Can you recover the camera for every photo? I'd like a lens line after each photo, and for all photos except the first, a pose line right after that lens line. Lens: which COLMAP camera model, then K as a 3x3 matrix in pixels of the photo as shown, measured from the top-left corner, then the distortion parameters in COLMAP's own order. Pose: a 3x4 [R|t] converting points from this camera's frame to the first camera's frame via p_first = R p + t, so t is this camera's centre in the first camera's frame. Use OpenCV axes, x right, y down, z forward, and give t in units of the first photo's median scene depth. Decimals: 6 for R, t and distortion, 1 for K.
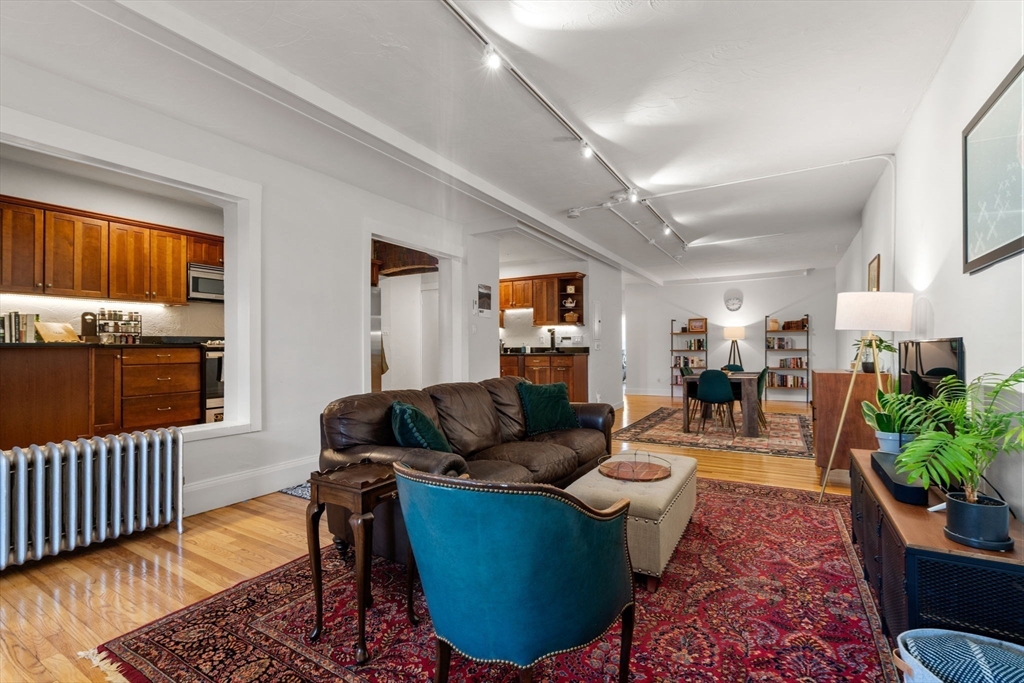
lens RADIAL K [[455.5, 0, 515.2], [0, 455.5, 344.0], [0, 0, 1]] dist [-0.001554, -0.000130]
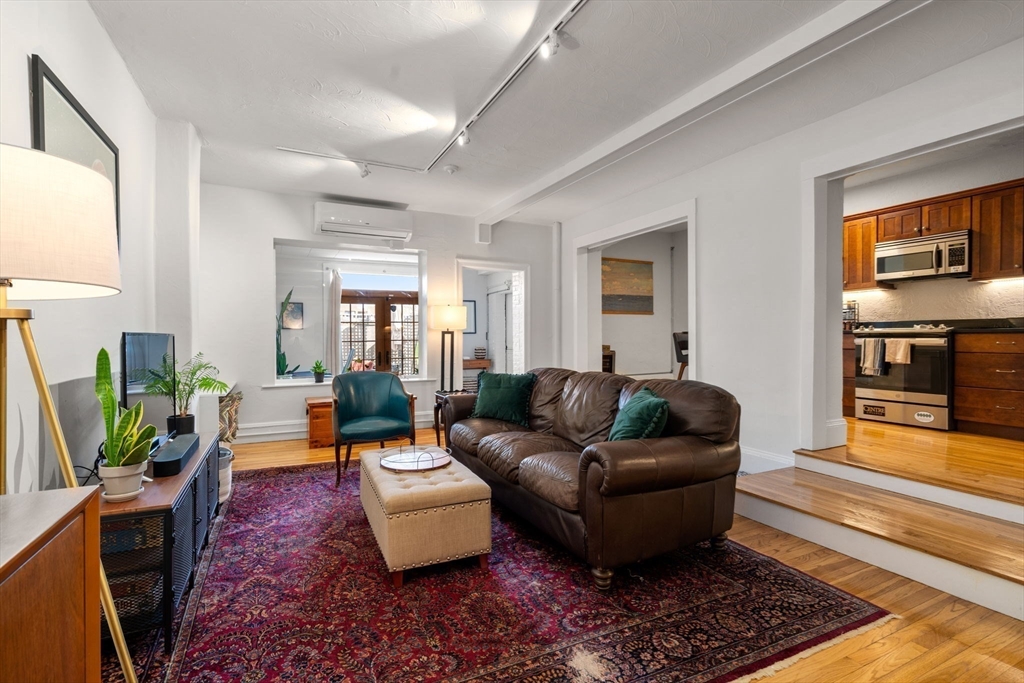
lens RADIAL K [[480.5, 0, 514.3], [0, 480.5, 340.8], [0, 0, 1]] dist [0.001009, 0.000547]
pose [[-0.544055, 0.014696, -0.838921, 0.954893], [0.014175, 0.999865, 0.008323, 0.008064], [0.838930, -0.007363, -0.544190, 1.625066]]
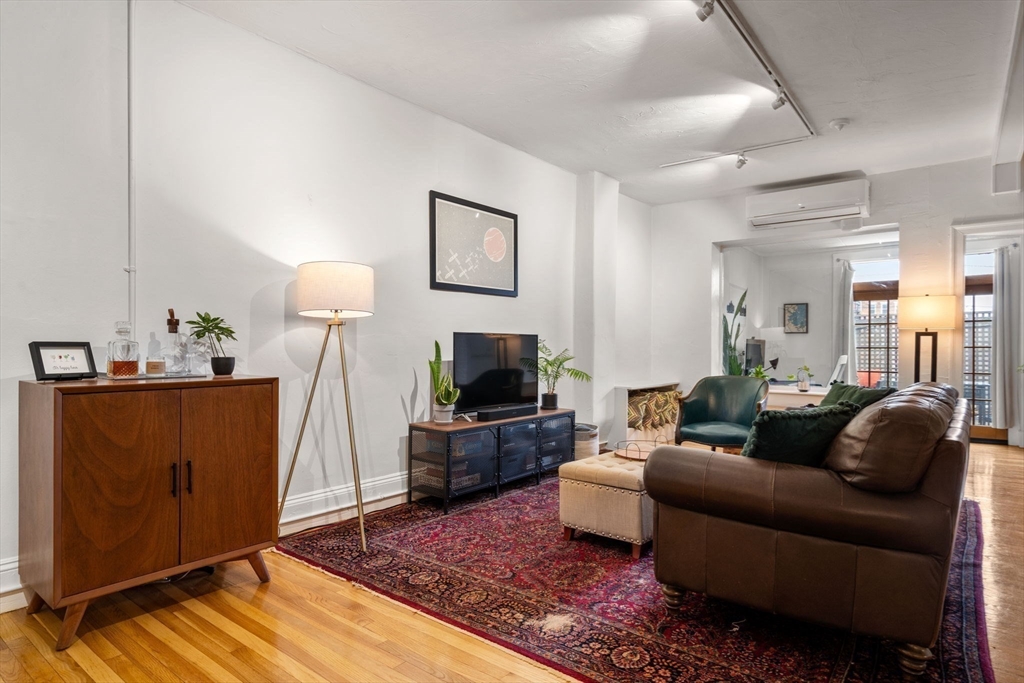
lens RADIAL K [[574.2, 0, 514.5], [0, 574.2, 344.8], [0, 0, 1]] dist [0.003011, 0.000628]
pose [[-0.991337, 0.001310, 0.131339, 0.367648], [-0.000381, 0.999917, -0.012849, 0.042330], [-0.131345, -0.012788, -0.991254, 2.169726]]
